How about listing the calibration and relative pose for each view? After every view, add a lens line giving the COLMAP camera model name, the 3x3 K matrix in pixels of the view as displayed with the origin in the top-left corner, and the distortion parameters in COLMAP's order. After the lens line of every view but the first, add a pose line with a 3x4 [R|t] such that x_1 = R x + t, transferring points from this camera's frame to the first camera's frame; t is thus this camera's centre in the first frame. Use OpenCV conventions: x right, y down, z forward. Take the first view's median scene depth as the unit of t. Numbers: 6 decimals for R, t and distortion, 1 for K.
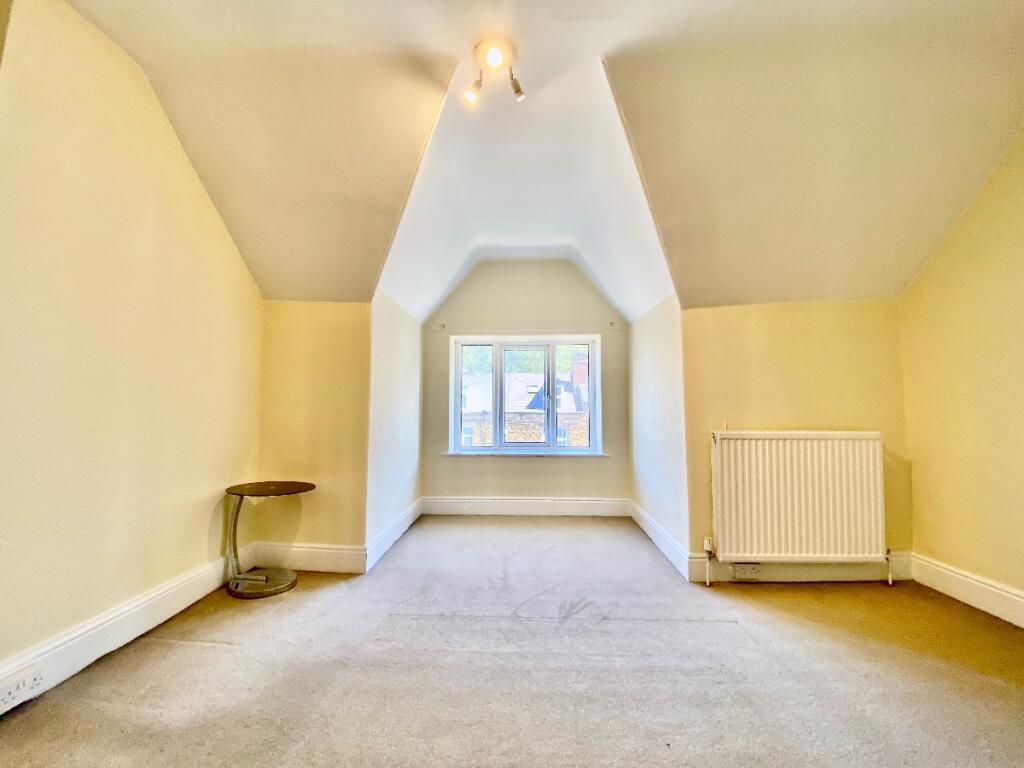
lens RADIAL K [[412.9, 0, 507.2], [0, 412.9, 381.7], [0, 0, 1]] dist [0.020830, -0.018625]
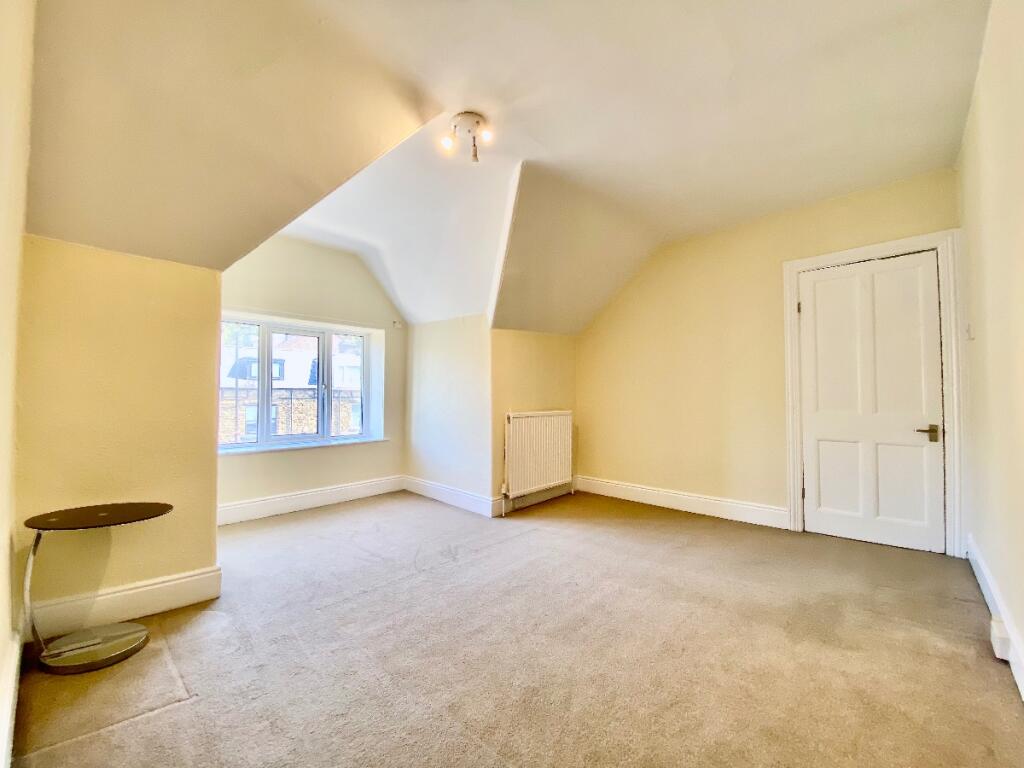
lens RADIAL K [[412.9, 0, 504.0], [0, 412.9, 378.4], [0, 0, 1]] dist [0.020830, -0.018625]
pose [[0.670981, 0.025940, 0.741021, -0.595707], [-0.042911, 0.999071, 0.003882, -0.006868], [-0.740232, -0.034403, 0.671471, 0.026749]]
